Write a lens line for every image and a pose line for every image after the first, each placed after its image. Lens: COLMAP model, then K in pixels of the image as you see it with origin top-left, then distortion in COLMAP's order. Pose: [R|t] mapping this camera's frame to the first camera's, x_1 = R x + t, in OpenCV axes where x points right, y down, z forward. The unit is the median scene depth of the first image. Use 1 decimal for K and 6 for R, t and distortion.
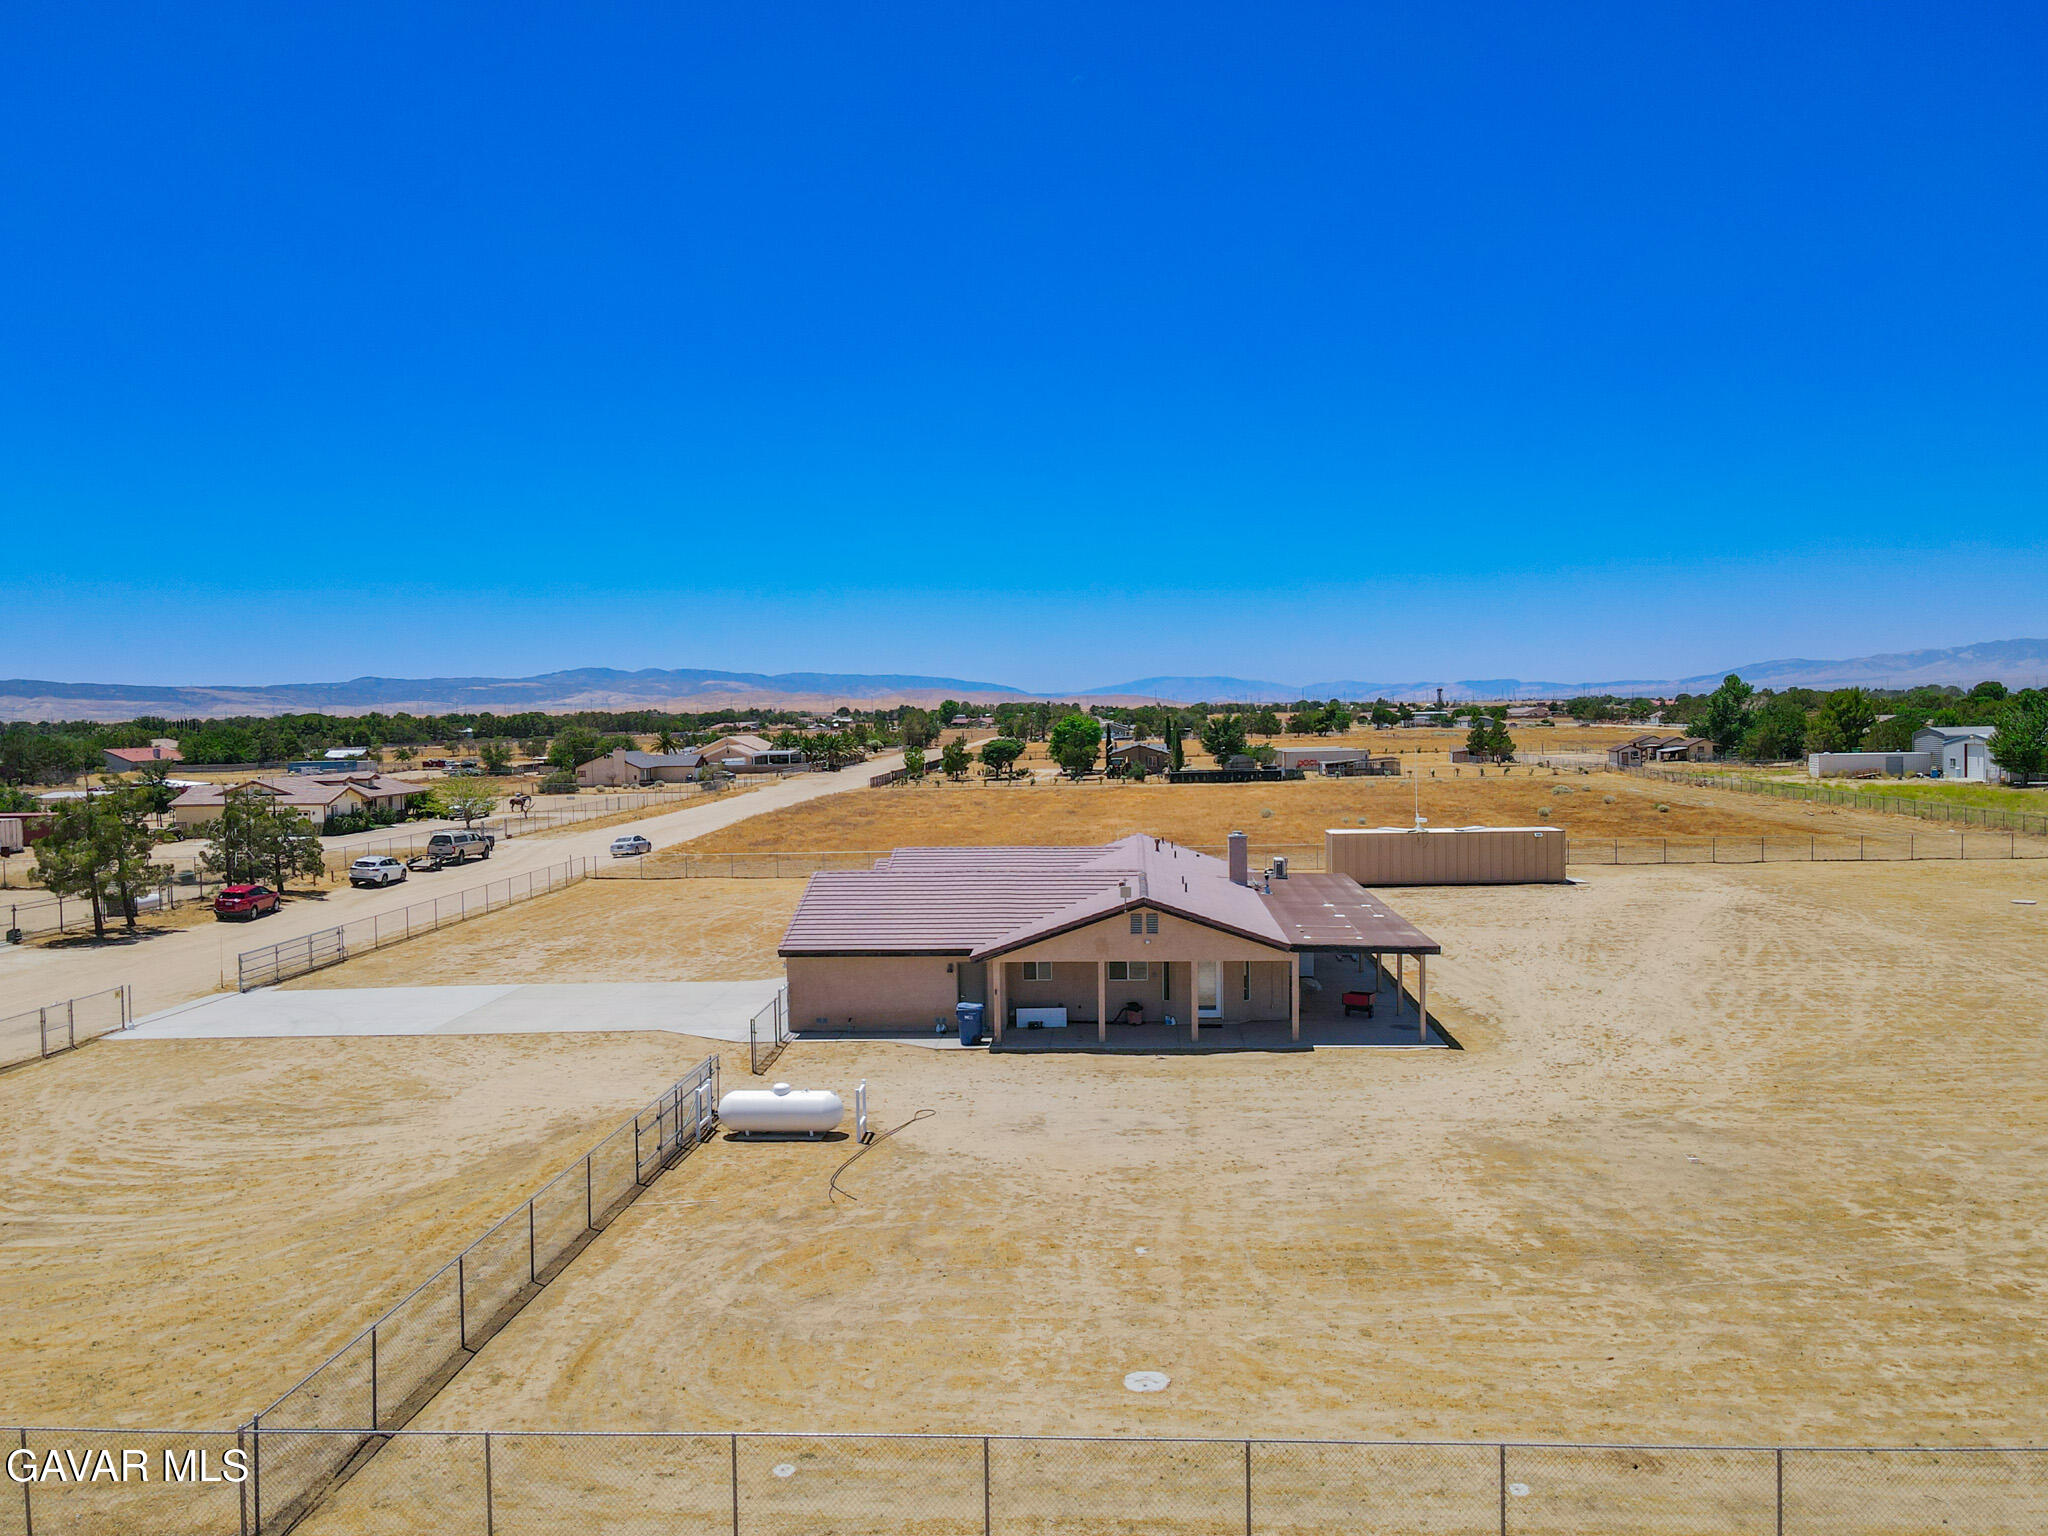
lens RADIAL K [[1507.2, 0, 1010.3], [0, 1507.2, 777.7], [0, 0, 1]] dist [0.010293, 0.000489]
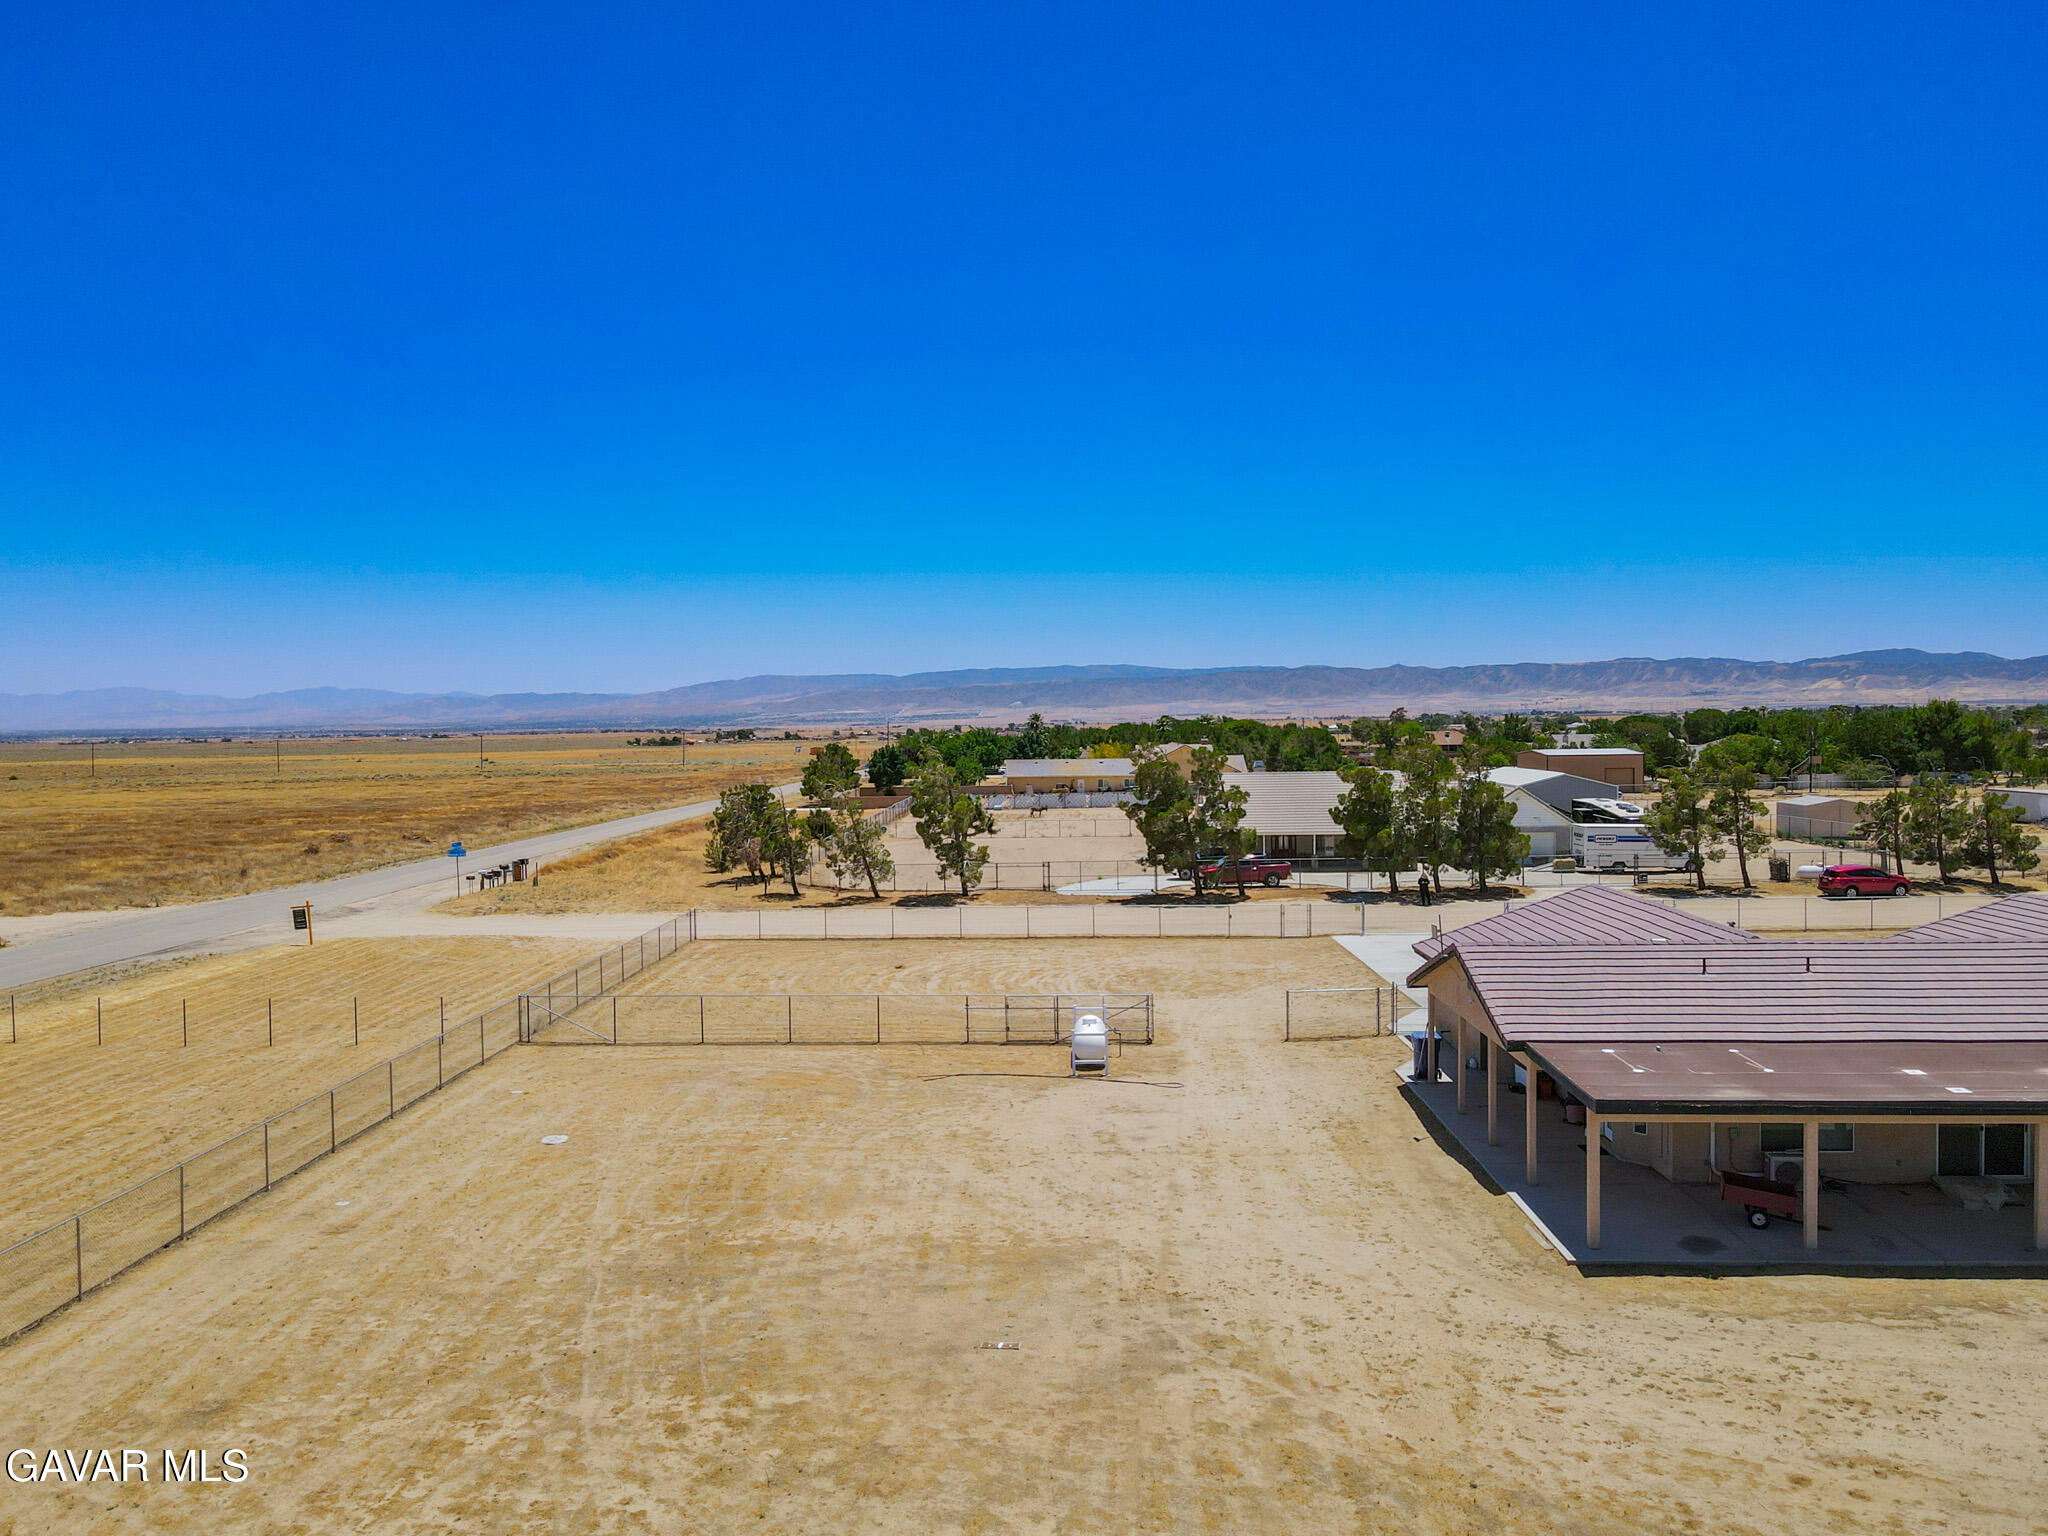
lens RADIAL K [[1507.2, 0, 1010.3], [0, 1507.2, 777.7], [0, 0, 1]] dist [0.010293, 0.000489]
pose [[0.033898, 0.053535, -0.997990, 1.056725], [-0.029704, 0.998177, 0.052536, -0.052345], [0.998984, 0.027864, 0.035426, 0.885654]]
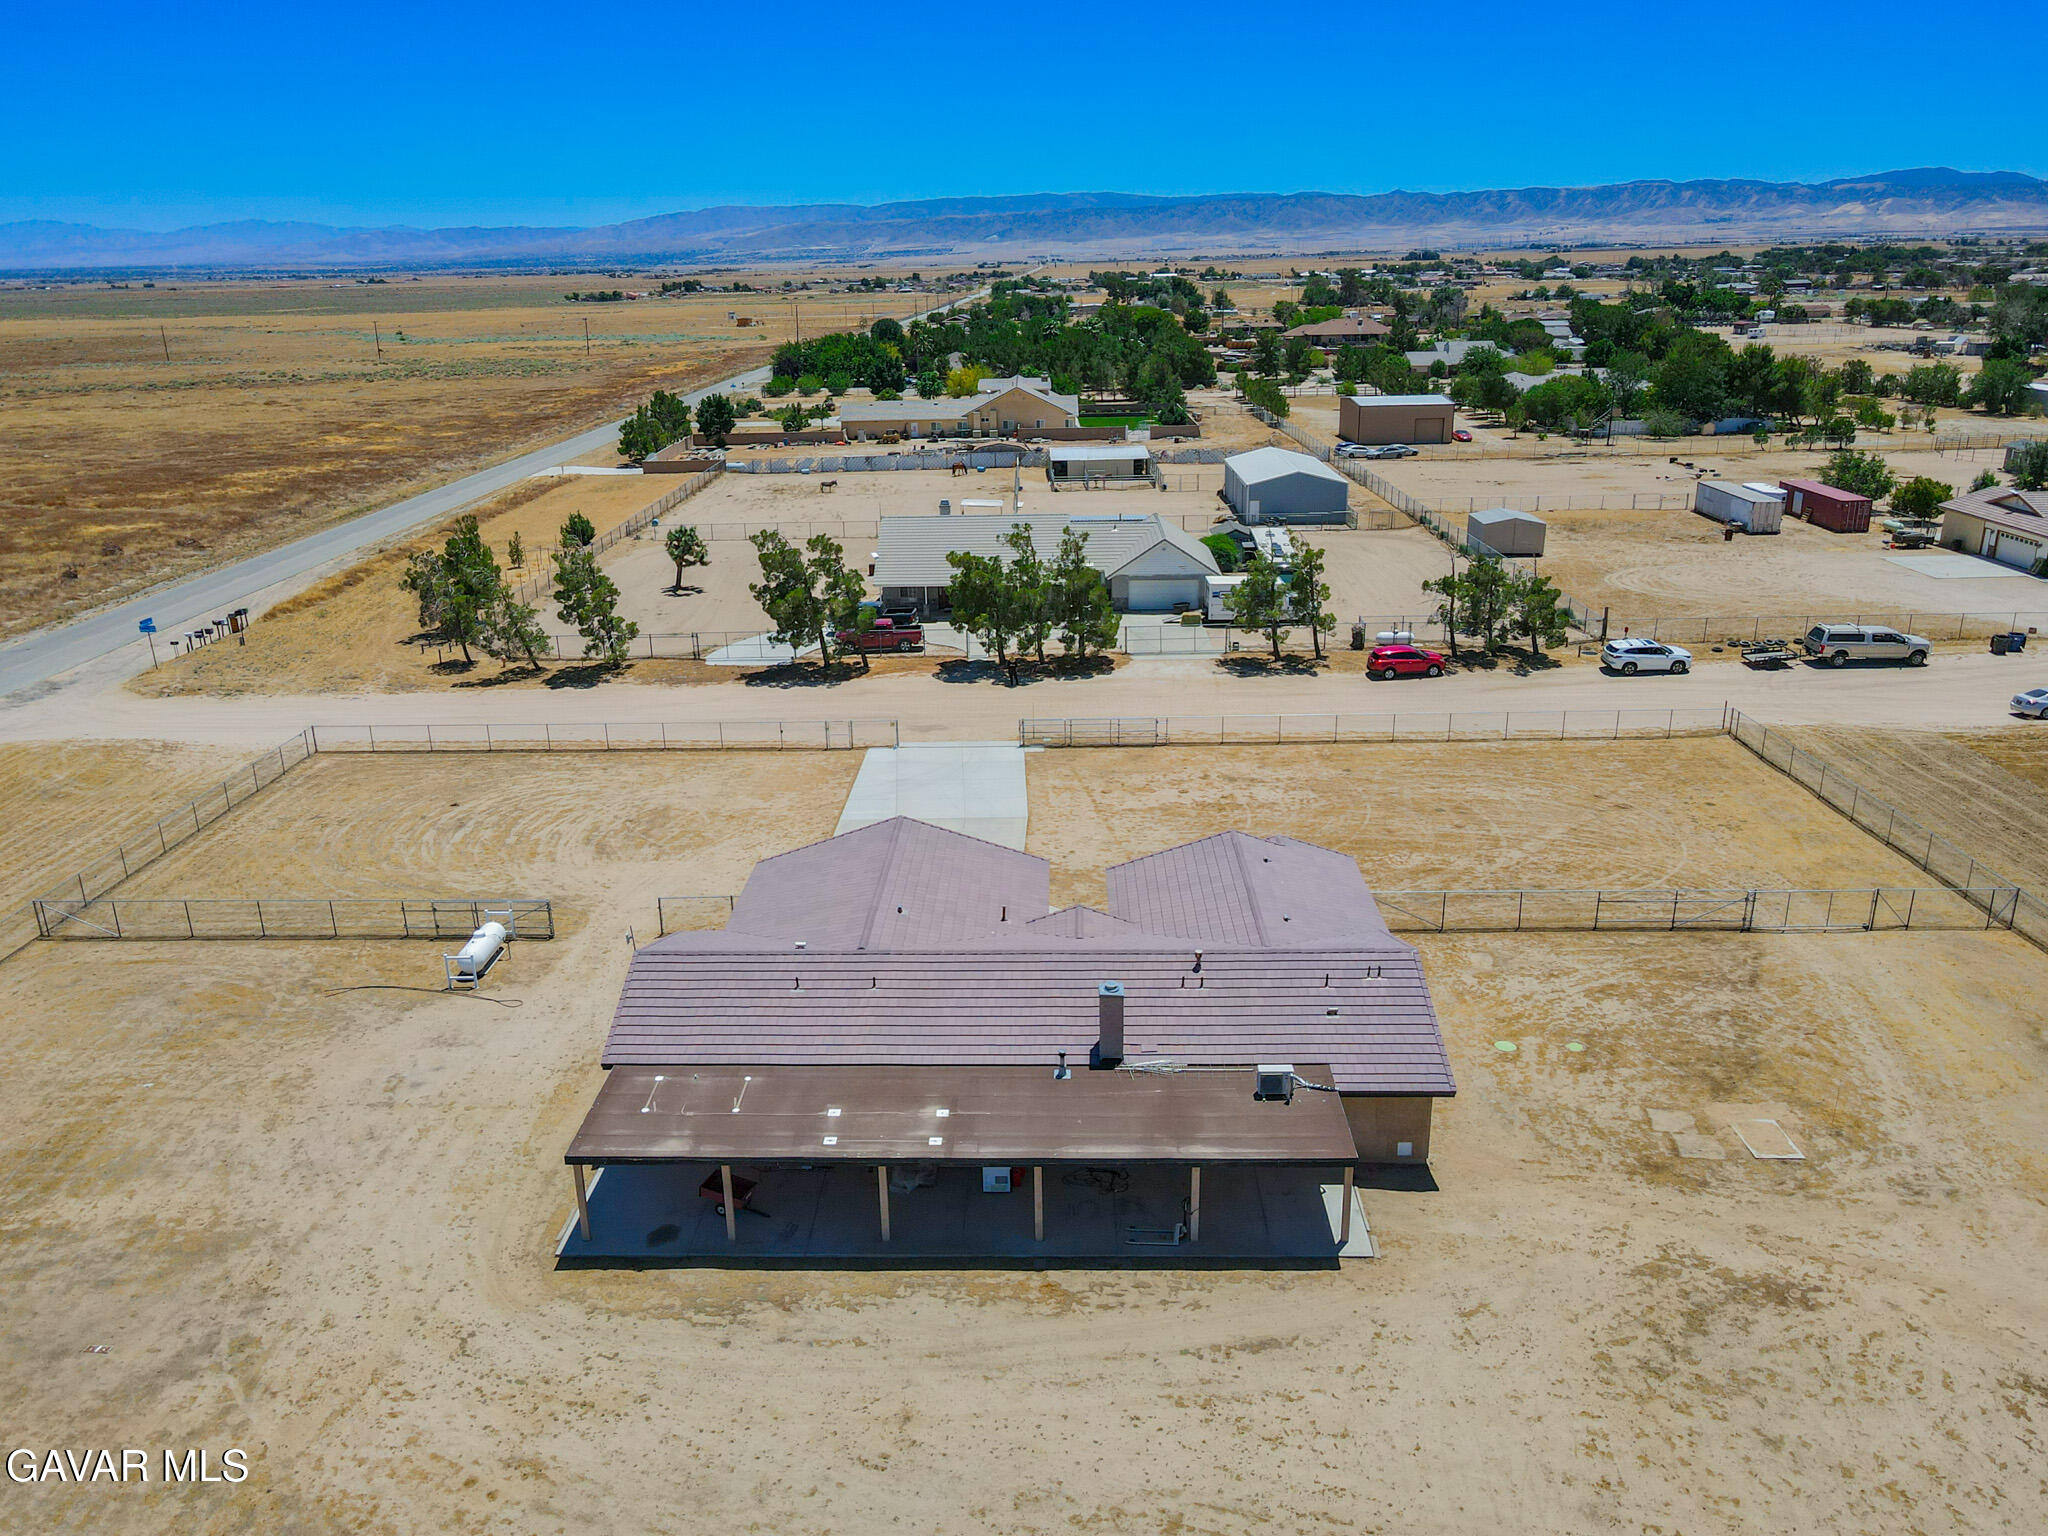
lens RADIAL K [[1506.9, 0, 1013.8], [0, 1506.9, 770.7], [0, 0, 1]] dist [0.007087, 0.013373]
pose [[0.049373, 0.338210, -0.939774, 1.242912], [-0.024445, 0.941049, 0.337385, -0.472732], [0.998481, 0.006315, 0.054730, 1.450797]]
